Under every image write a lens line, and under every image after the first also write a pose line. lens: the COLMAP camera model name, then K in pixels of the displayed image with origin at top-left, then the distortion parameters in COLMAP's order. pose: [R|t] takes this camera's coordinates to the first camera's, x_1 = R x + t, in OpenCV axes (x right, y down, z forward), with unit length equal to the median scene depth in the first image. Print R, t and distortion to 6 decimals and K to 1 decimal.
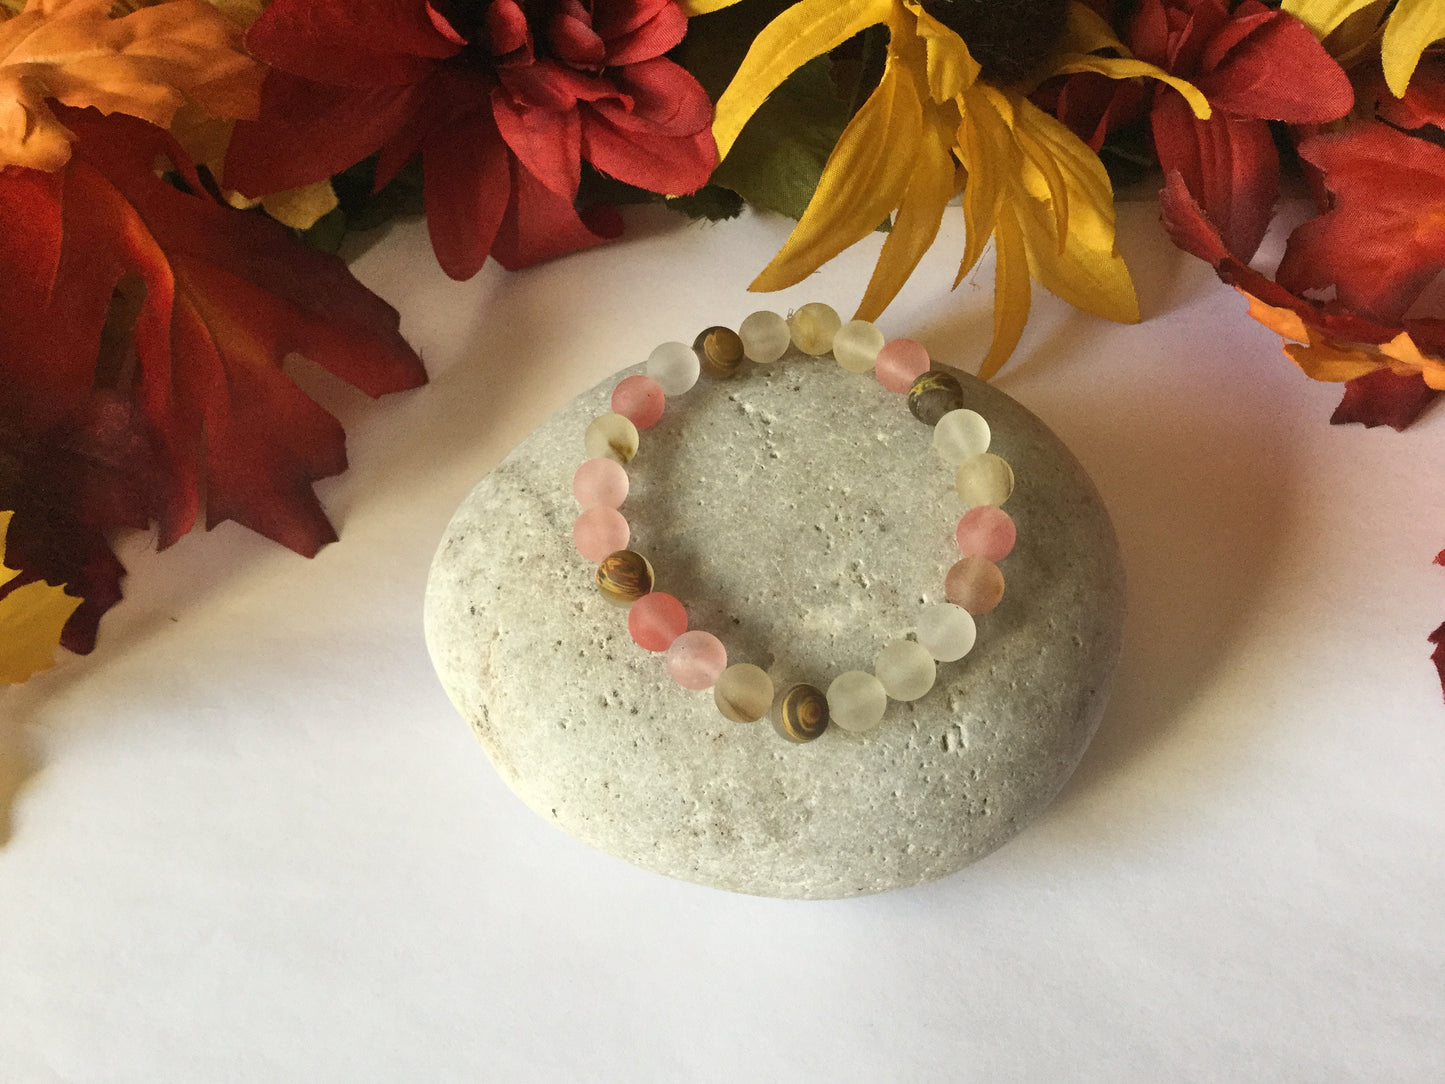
lens RADIAL K [[1090.8, 0, 722.5], [0, 1090.8, 542.0], [0, 0, 1]] dist [0.064052, -0.113638]
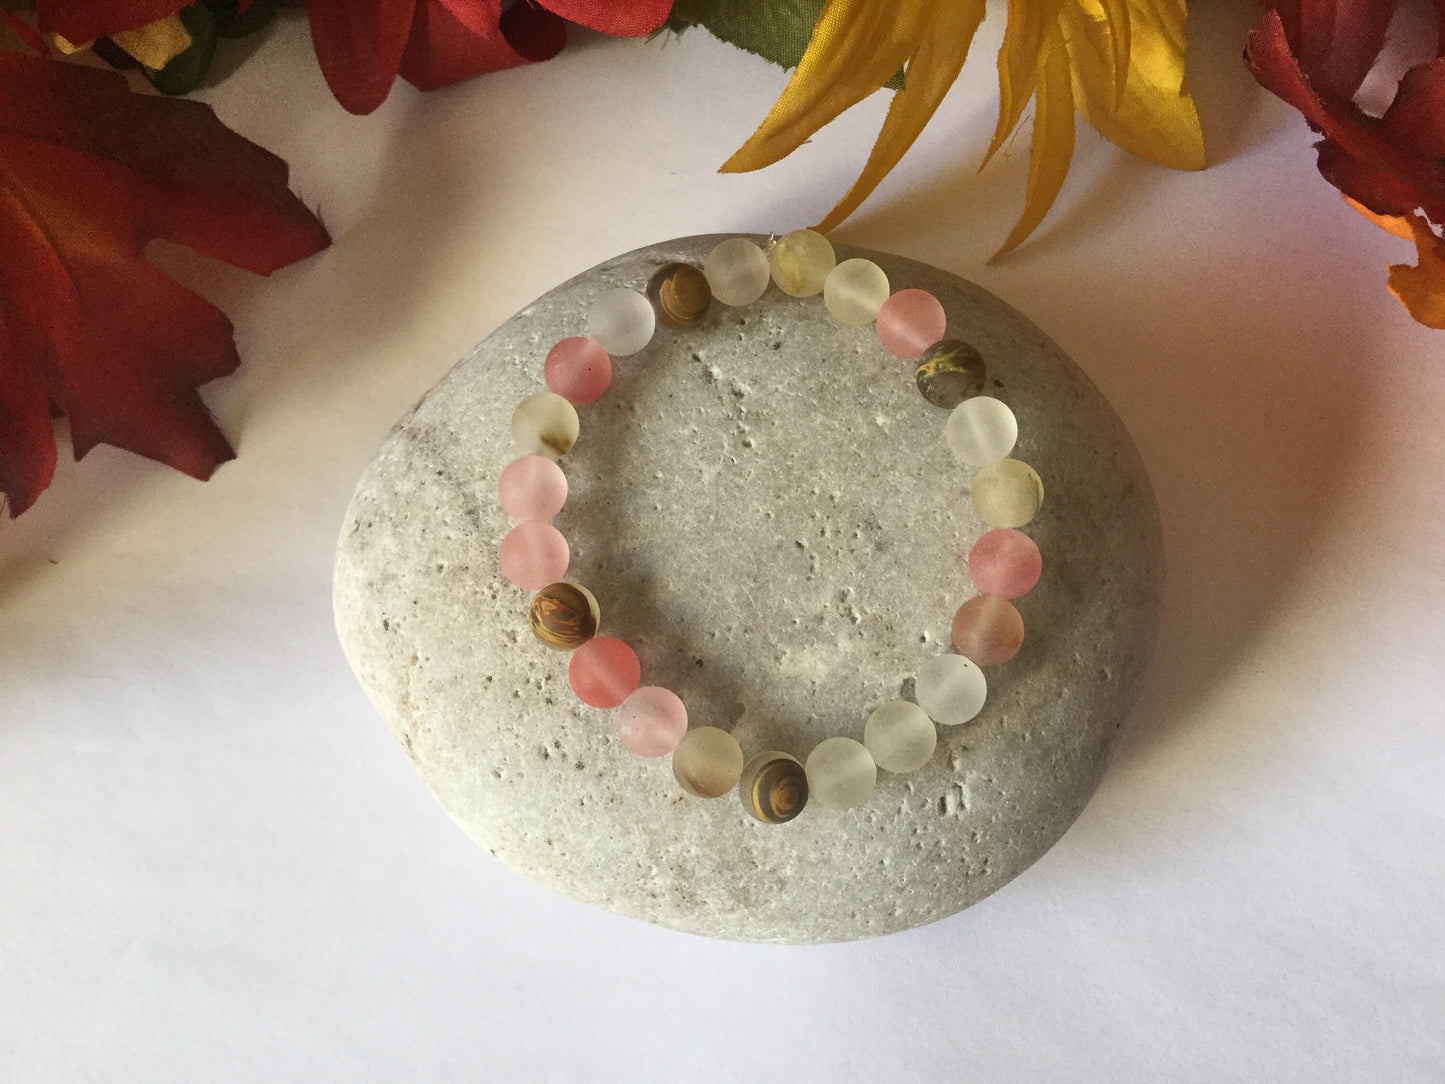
lens RADIAL K [[1163.2, 0, 712.3], [0, 1163.2, 539.9], [0, 0, 1]] dist [0.071686, -0.139910]
pose [[0.999981, -0.001502, 0.005956, 0.016566], [0.000053, 0.971703, 0.236207, -0.221627], [-0.006142, -0.236203, 0.971684, 0.152671]]
